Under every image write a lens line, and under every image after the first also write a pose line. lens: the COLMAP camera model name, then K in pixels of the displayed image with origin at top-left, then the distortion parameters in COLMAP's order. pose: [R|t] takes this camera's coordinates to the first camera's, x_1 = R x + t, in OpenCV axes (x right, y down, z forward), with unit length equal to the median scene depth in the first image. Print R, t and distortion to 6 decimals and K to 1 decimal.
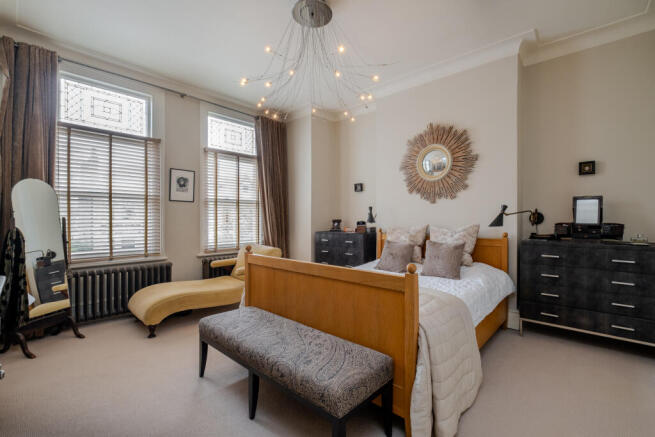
lens RADIAL K [[289.1, 0, 330.7], [0, 289.1, 214.0], [0, 0, 1]] dist [-0.002444, -0.001630]
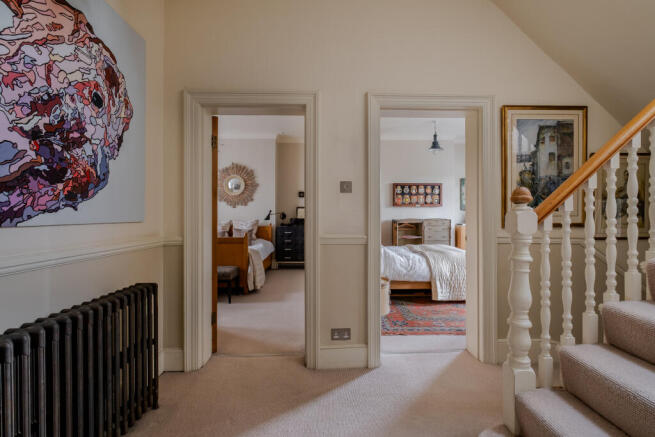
lens RADIAL K [[289.1, 0, 332.8], [0, 289.1, 214.1], [0, 0, 1]] dist [-0.002444, -0.001630]
pose [[0.705988, 0.002668, 0.708219, -0.540981], [-0.001768, 0.999996, -0.002005, 0.002308], [-0.708221, 0.000163, 0.705990, -0.768039]]
